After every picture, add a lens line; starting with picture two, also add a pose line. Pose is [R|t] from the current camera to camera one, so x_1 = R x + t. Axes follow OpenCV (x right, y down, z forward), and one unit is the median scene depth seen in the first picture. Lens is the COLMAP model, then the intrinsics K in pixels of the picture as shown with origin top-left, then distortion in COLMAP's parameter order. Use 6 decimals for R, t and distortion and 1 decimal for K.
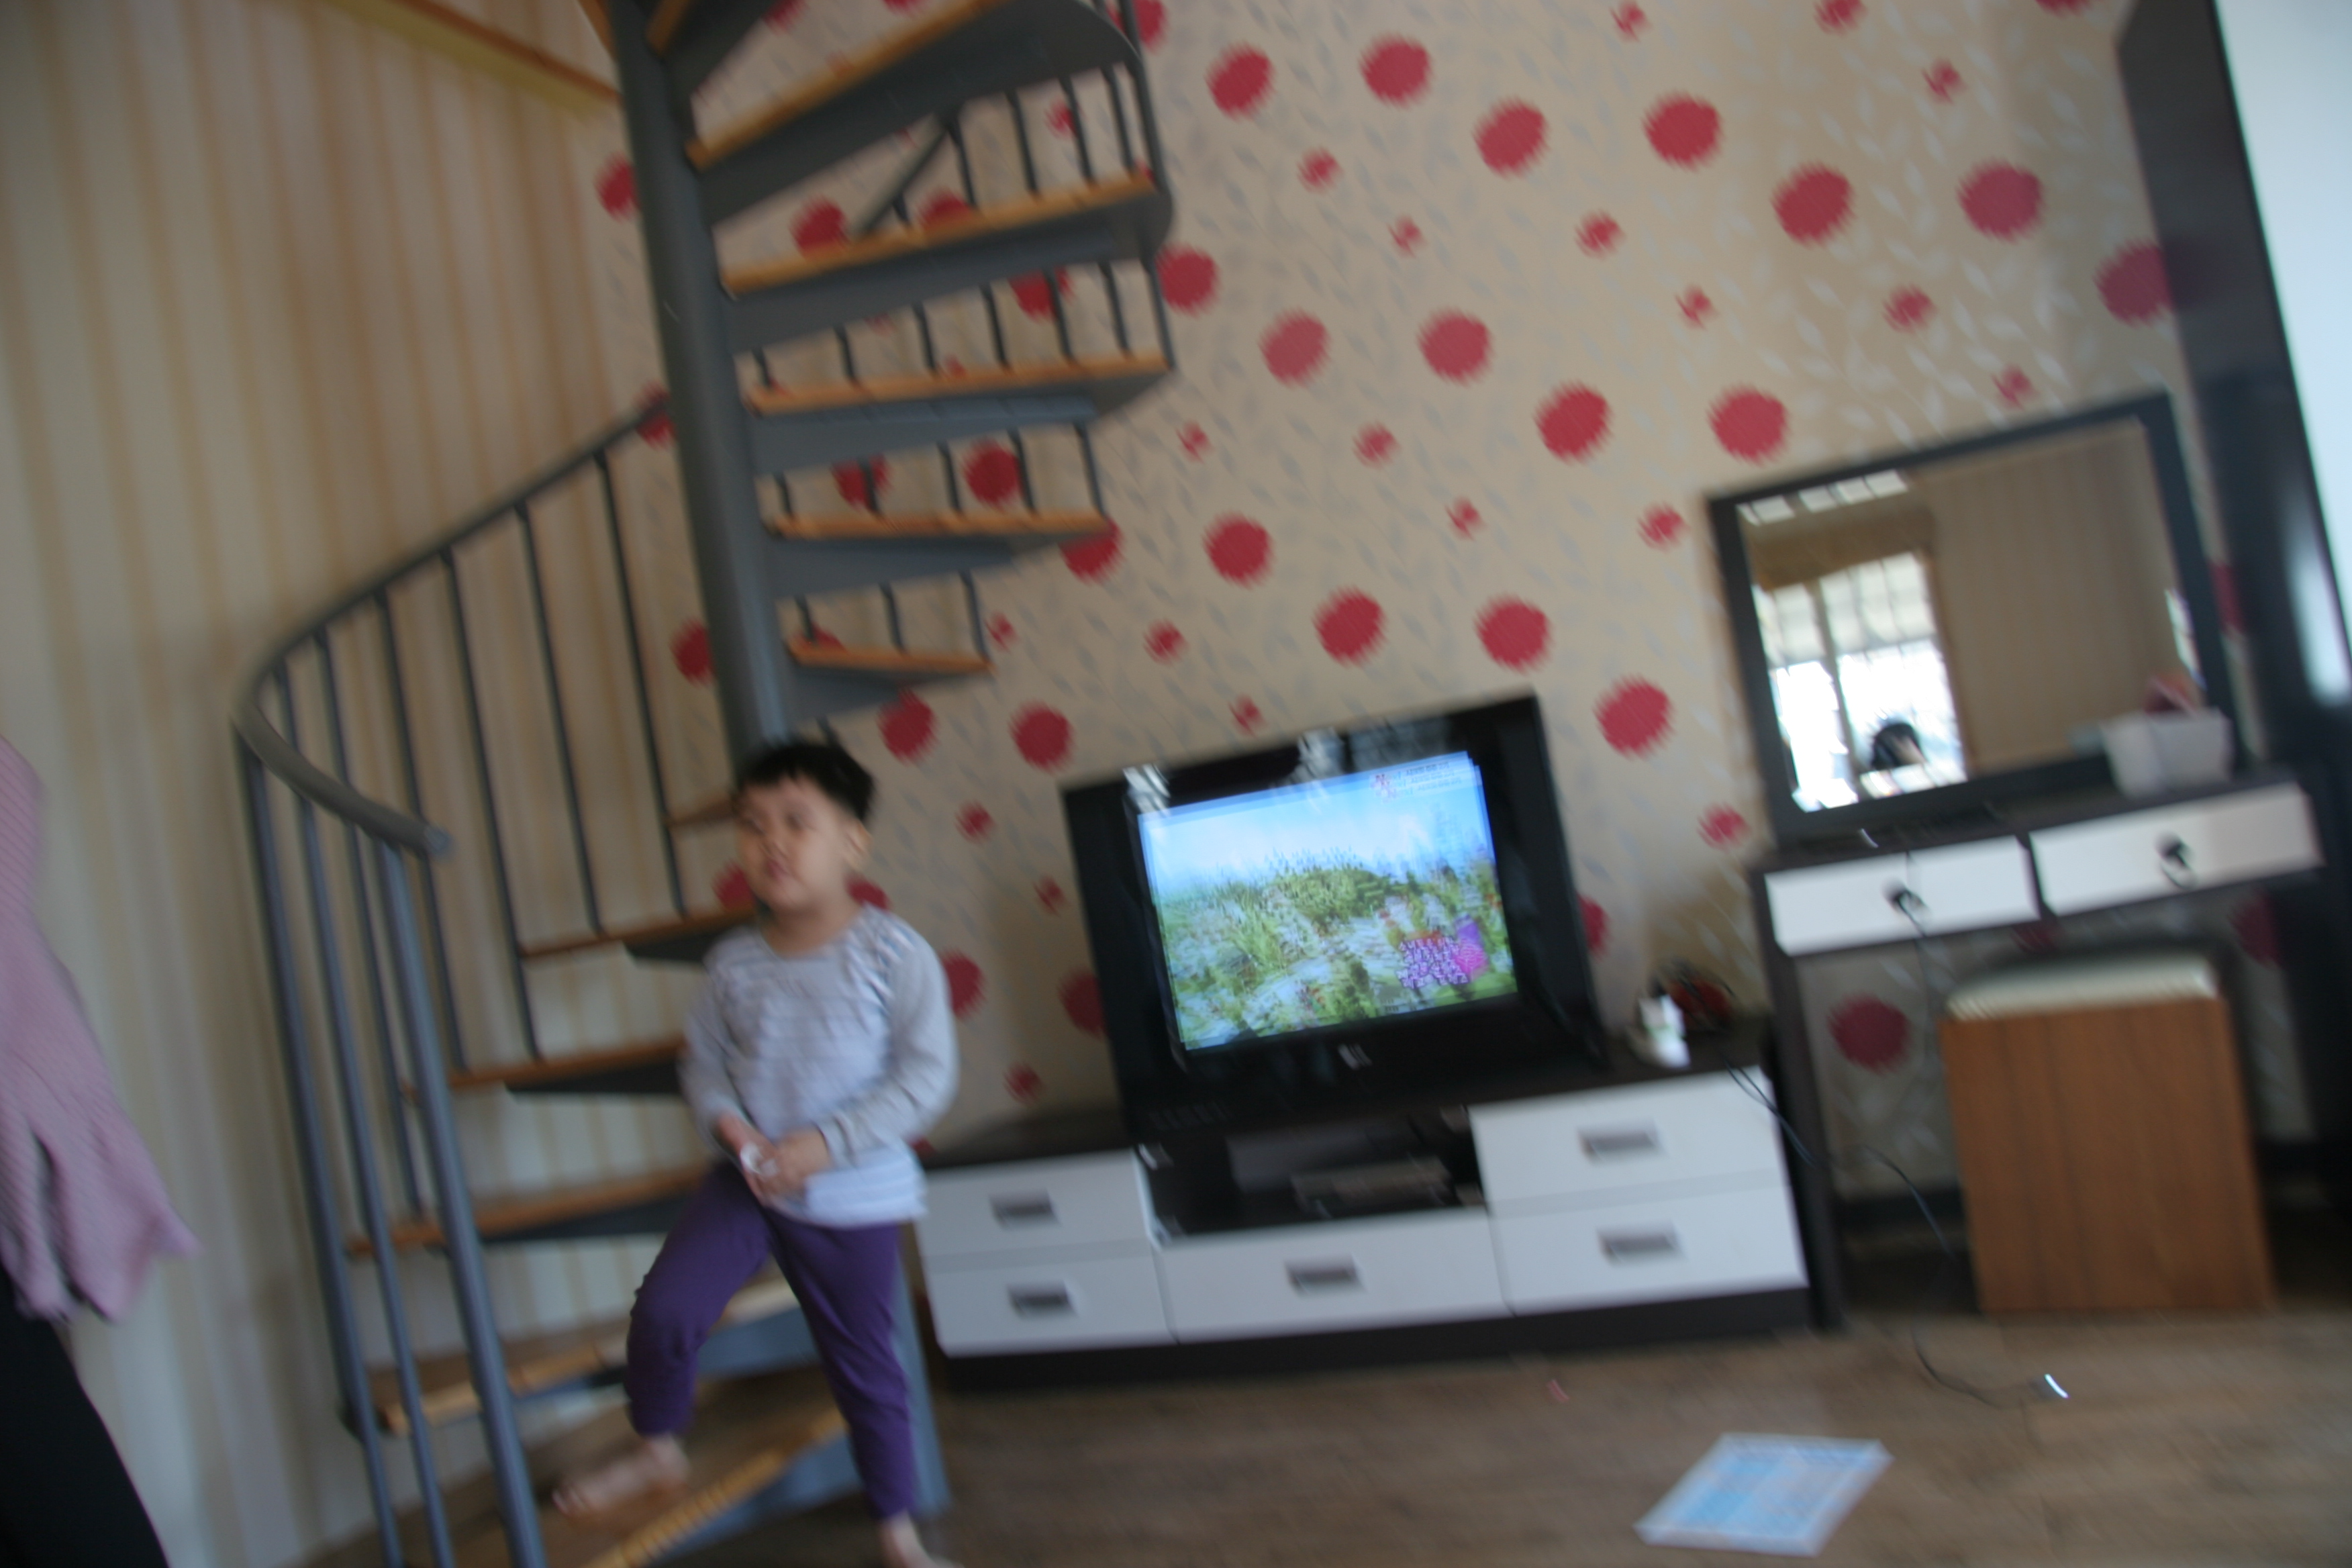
lens RADIAL K [[1828.4, 0, 1191.0], [0, 1828.4, 812.9], [0, 0, 1]] dist [-0.170968, 0.135138]
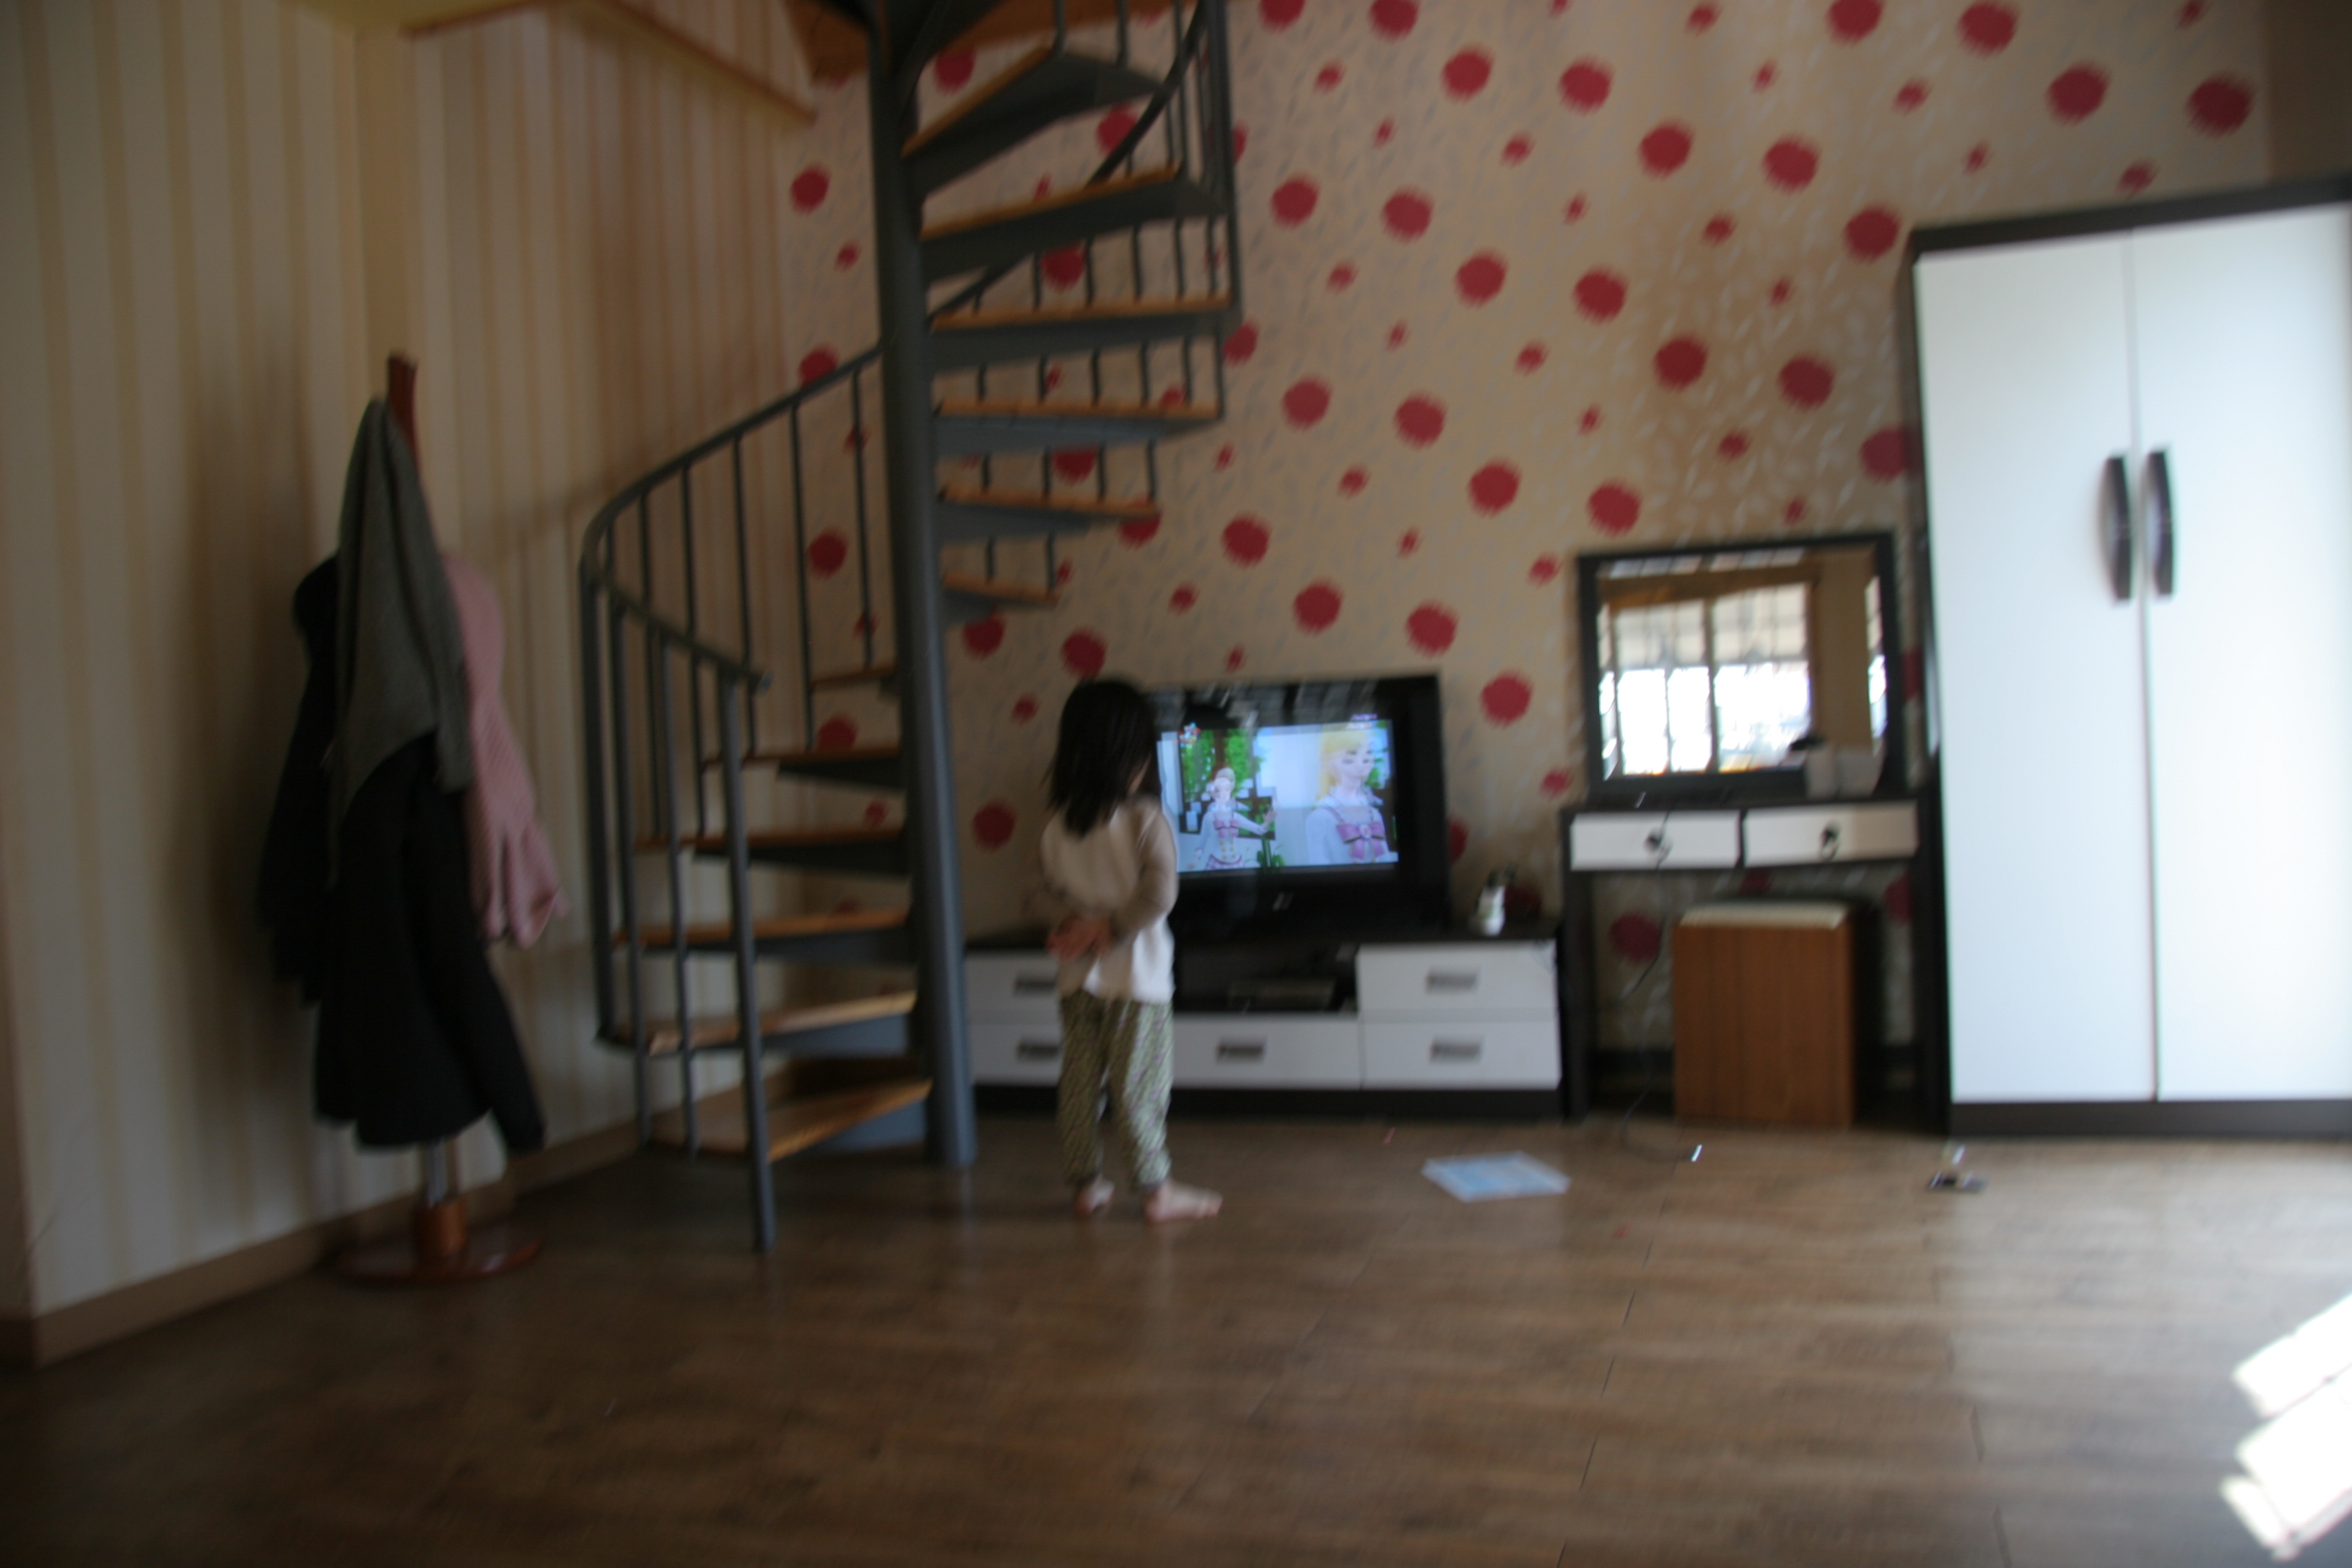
lens RADIAL K [[1825.9, 0, 1179.7], [0, 1825.9, 828.8], [0, 0, 1]] dist [-0.171205, 0.133271]
pose [[0.990138, 0.132202, 0.046351, -0.066057], [-0.134533, 0.989575, 0.051397, 0.010136], [-0.039073, -0.057126, 0.997602, -0.445385]]
